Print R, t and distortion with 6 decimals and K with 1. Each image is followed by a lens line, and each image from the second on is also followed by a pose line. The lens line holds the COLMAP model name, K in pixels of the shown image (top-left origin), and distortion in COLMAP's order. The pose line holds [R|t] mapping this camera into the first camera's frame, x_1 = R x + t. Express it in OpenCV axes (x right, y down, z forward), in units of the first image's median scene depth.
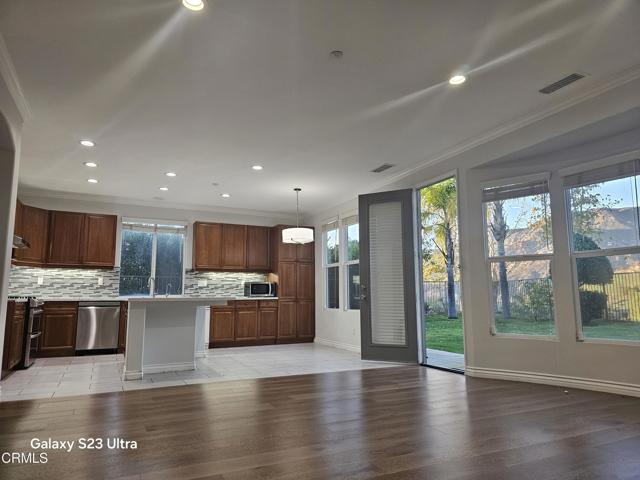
lens RADIAL K [[424.6, 0, 320.4], [0, 424.6, 243.4], [0, 0, 1]] dist [0.049612, -0.040525]
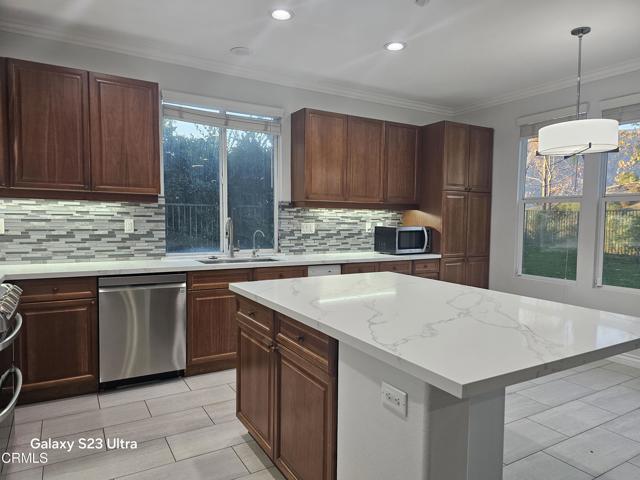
lens RADIAL K [[424.6, 0, 322.8], [0, 424.6, 249.5], [0, 0, 1]] dist [0.049612, -0.040525]
pose [[0.996485, 0.010258, 0.083144, -0.333460], [-0.026349, 0.980484, 0.194826, 0.014975], [-0.079523, -0.196332, 0.977308, 0.503920]]
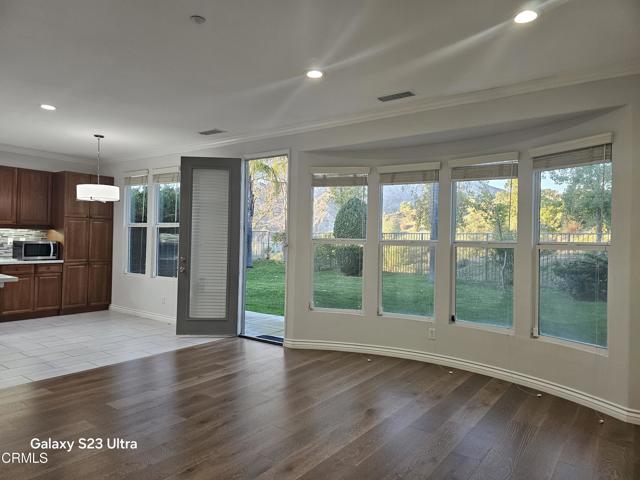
lens RADIAL K [[424.6, 0, 325.2], [0, 424.6, 237.9], [0, 0, 1]] dist [0.049612, -0.040525]
pose [[0.880668, 0.028982, 0.472847, -0.052356], [-0.086792, 0.991104, 0.100900, -0.049966], [-0.465716, -0.129898, 0.875349, 0.035132]]
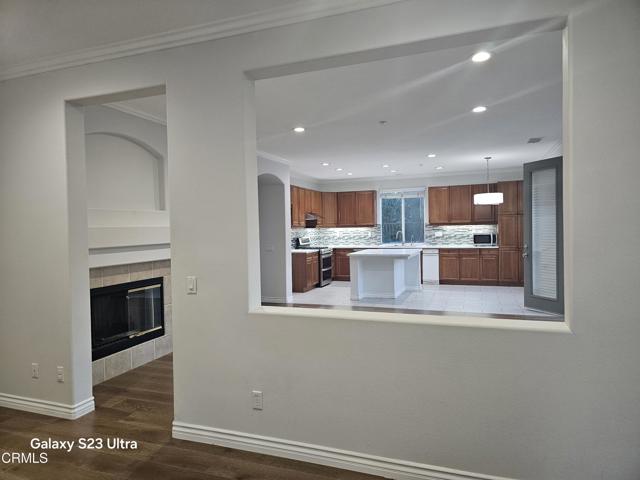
lens RADIAL K [[424.6, 0, 314.1], [0, 424.6, 235.6], [0, 0, 1]] dist [0.049612, -0.040525]
pose [[0.686128, 0.003188, -0.727474, 0.440841], [0.109931, 0.988053, 0.108013, -0.090453], [0.719127, -0.154083, 0.677580, -0.154707]]
